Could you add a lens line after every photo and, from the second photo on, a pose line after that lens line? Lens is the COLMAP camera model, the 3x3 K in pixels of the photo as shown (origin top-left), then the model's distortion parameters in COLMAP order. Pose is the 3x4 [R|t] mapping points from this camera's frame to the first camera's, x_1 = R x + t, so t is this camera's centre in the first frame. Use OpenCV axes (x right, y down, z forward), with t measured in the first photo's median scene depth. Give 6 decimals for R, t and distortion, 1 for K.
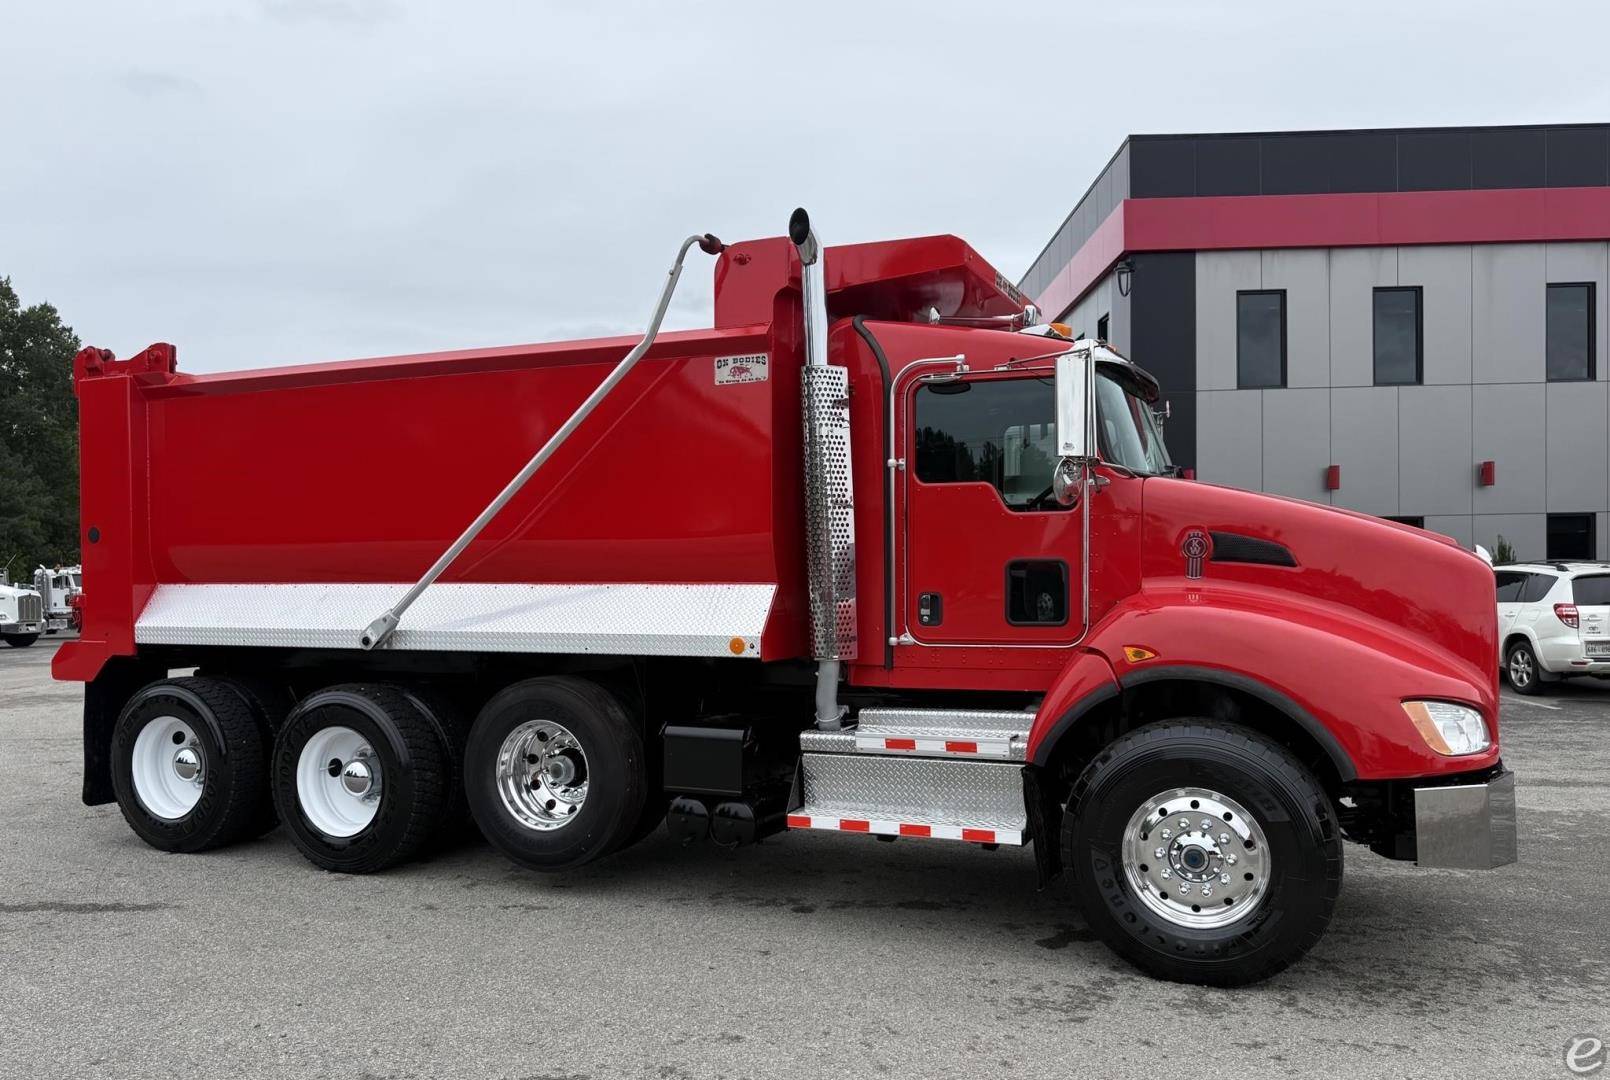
lens RADIAL K [[1248.5, 0, 802.3], [0, 1248.5, 589.8], [0, 0, 1]] dist [0.086235, -0.004389]
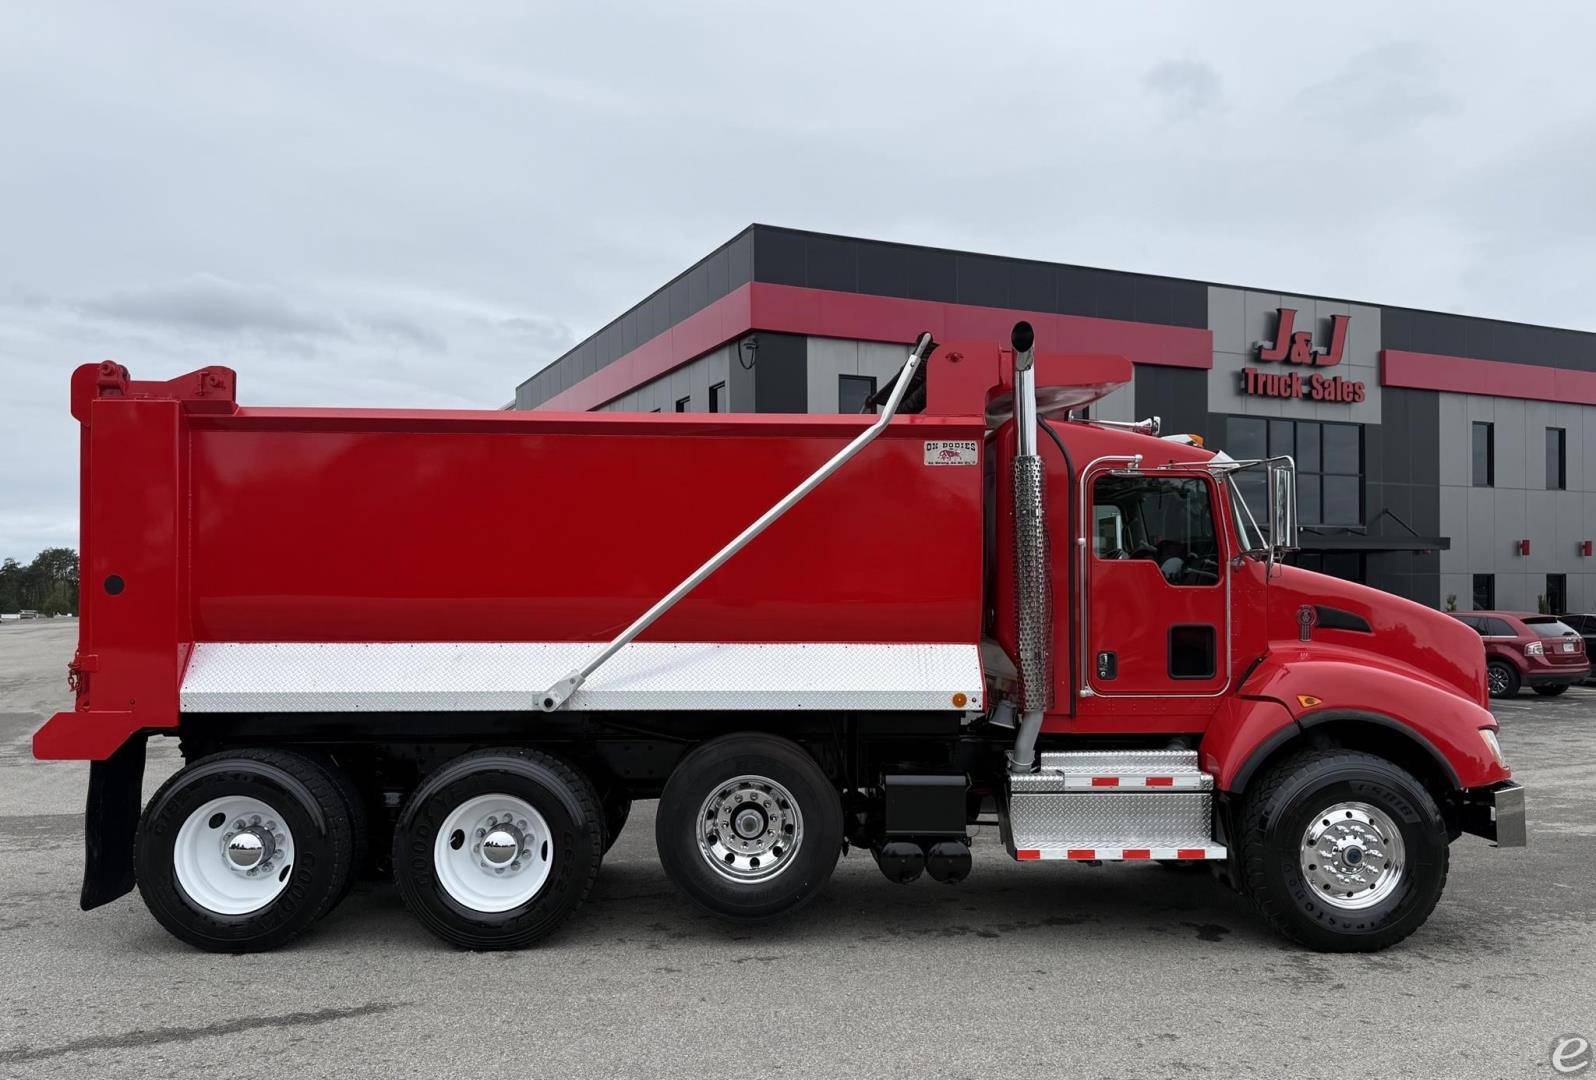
lens RADIAL K [[1264.2, 0, 798.4], [0, 1264.2, 590.1], [0, 0, 1]] dist [0.077641, -0.001684]
pose [[0.893492, 0.017444, 0.448740, -0.677402], [-0.001638, 0.999365, -0.035587, -0.012579], [-0.449076, 0.031062, 0.892954, 0.049918]]
